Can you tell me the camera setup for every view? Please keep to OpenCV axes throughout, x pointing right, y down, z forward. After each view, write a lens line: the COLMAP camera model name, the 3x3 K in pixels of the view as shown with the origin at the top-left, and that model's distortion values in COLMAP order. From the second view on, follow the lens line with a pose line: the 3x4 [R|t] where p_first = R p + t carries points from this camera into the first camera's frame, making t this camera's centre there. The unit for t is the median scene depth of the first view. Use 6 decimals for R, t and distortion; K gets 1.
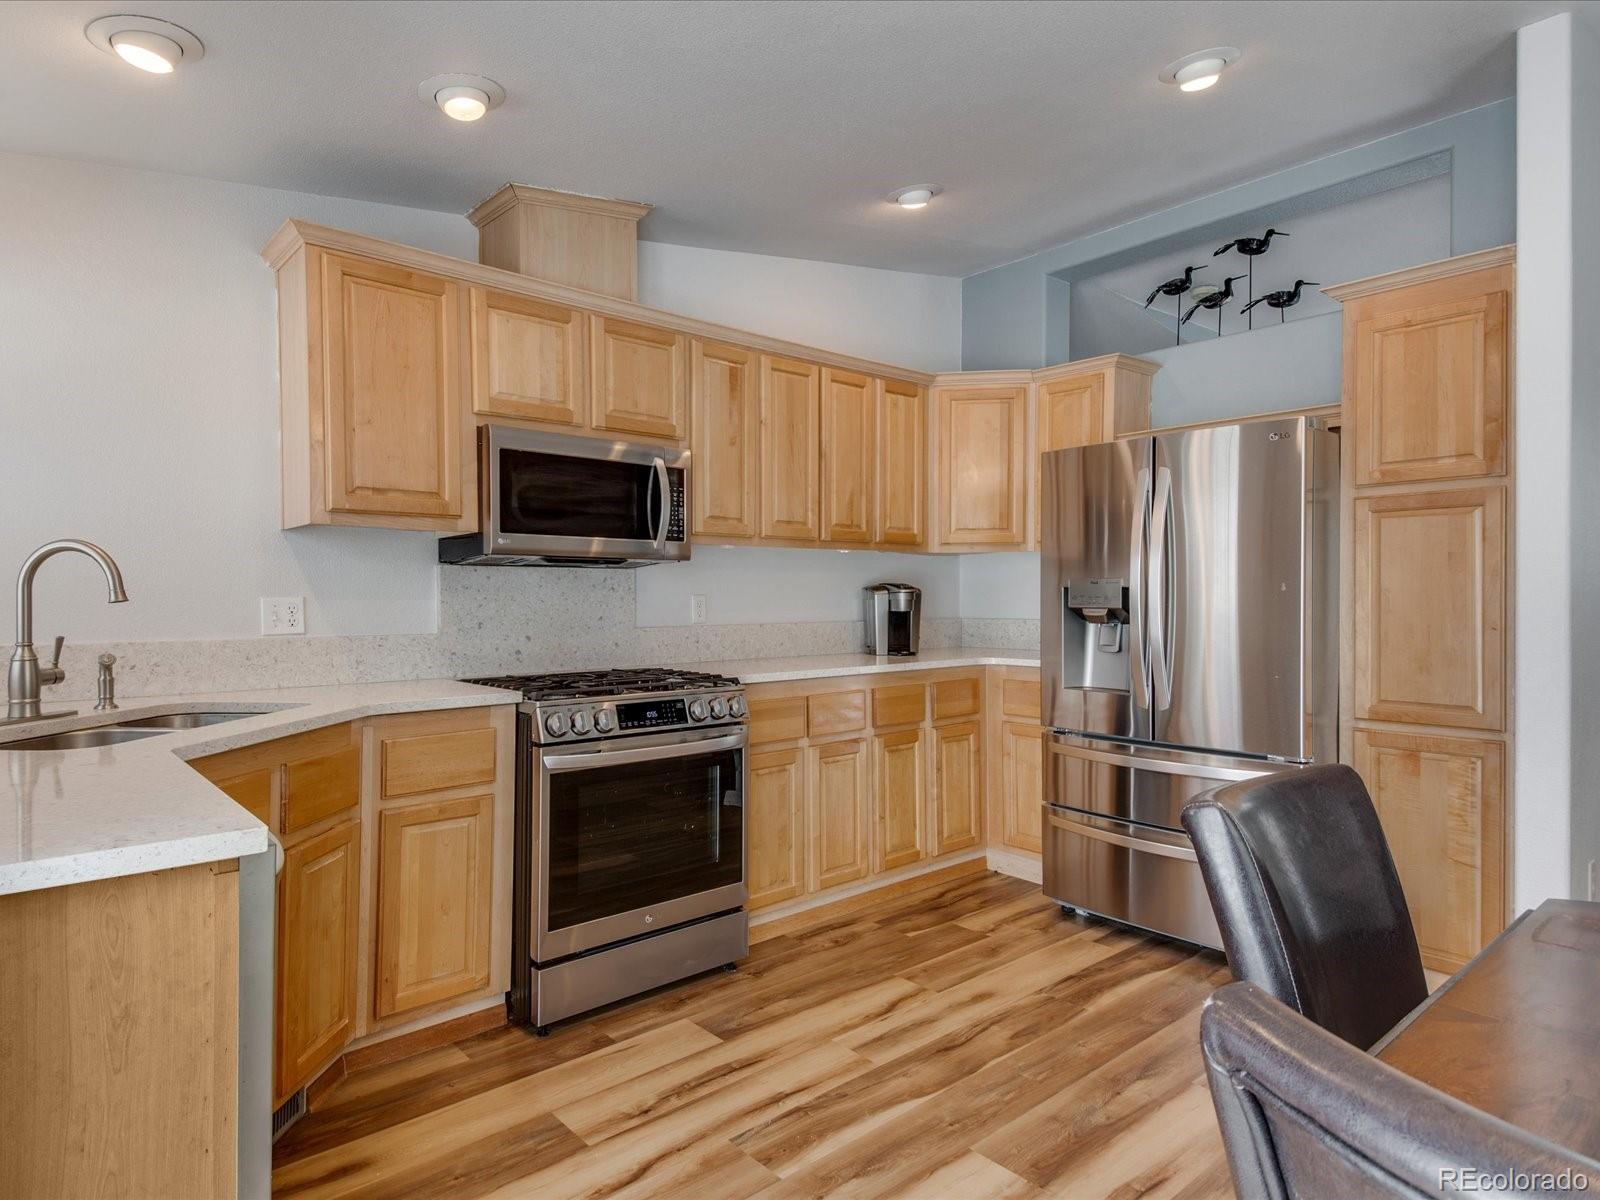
lens RADIAL K [[915.1, 0, 755.6], [0, 915.1, 595.6], [0, 0, 1]] dist [0.074868, -0.044384]
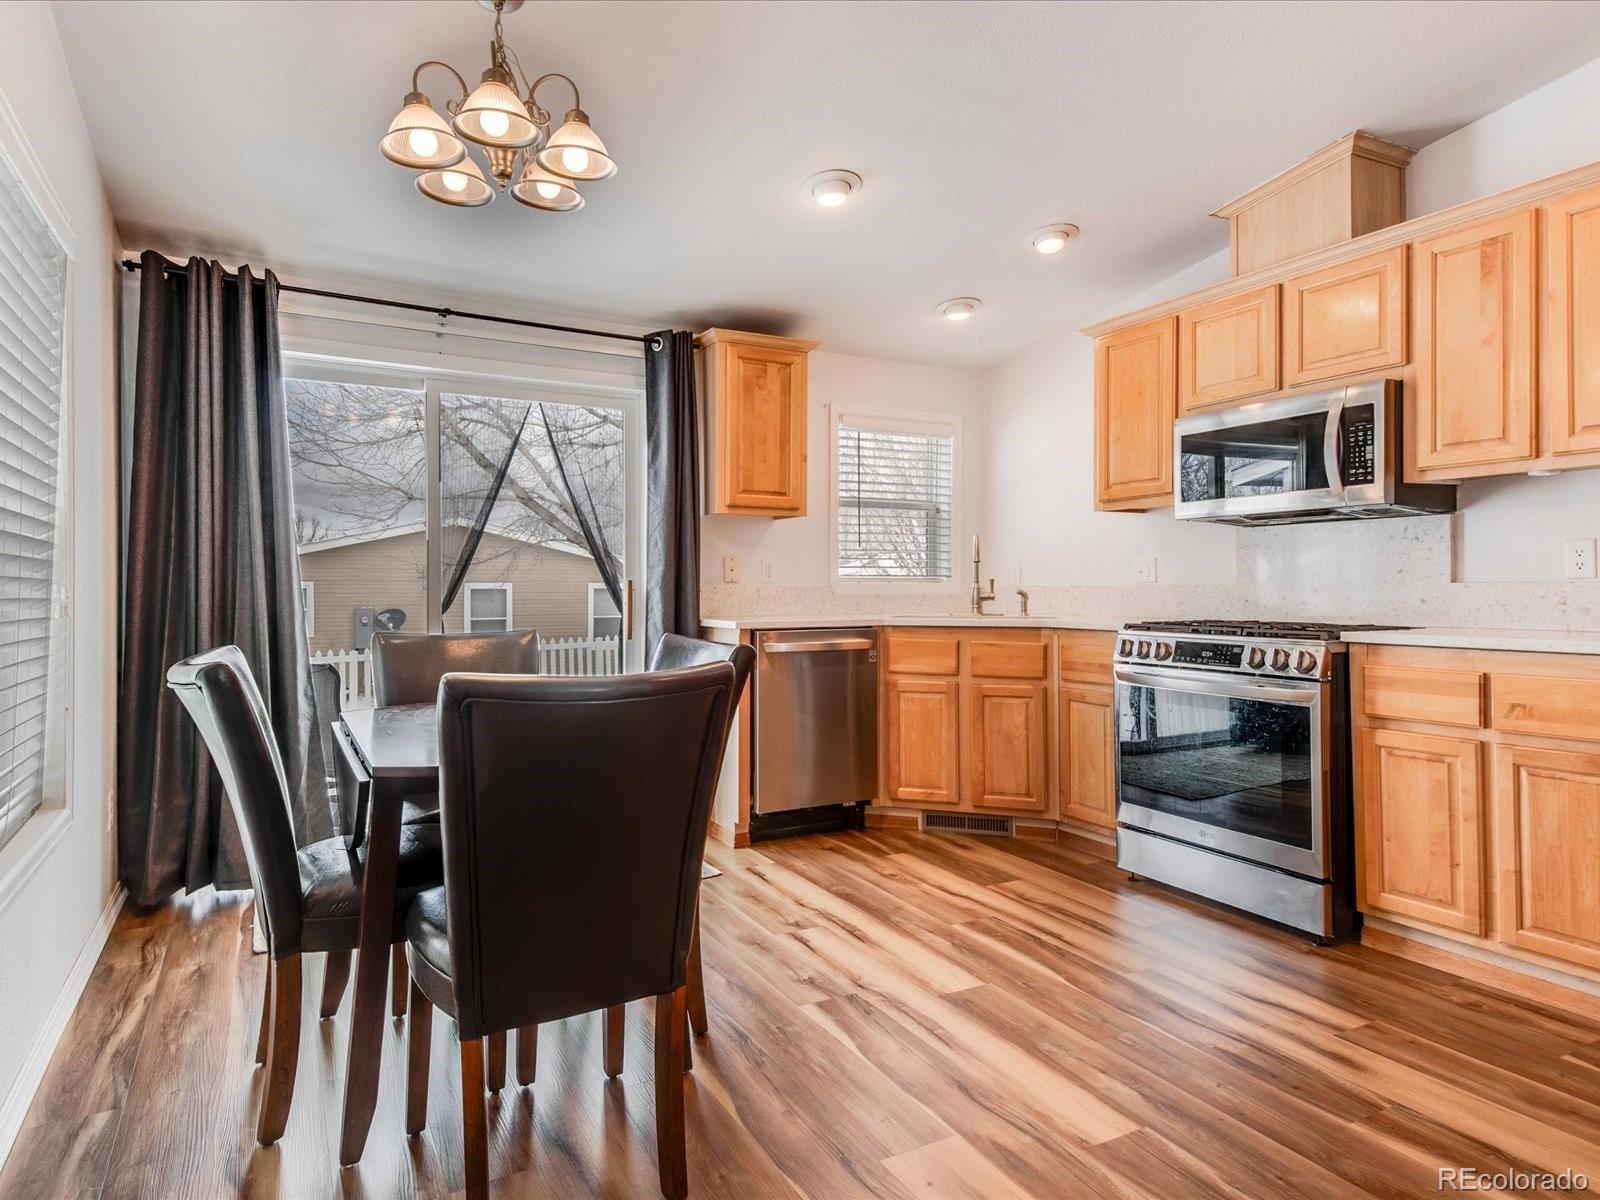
lens RADIAL K [[915.1, 0, 755.6], [0, 915.1, 595.6], [0, 0, 1]] dist [0.074868, -0.044384]
pose [[-0.214234, 0.010223, -0.976729, 1.341556], [0.004631, 0.999945, 0.009450, 0.055542], [0.976771, -0.002499, -0.214270, 0.861087]]
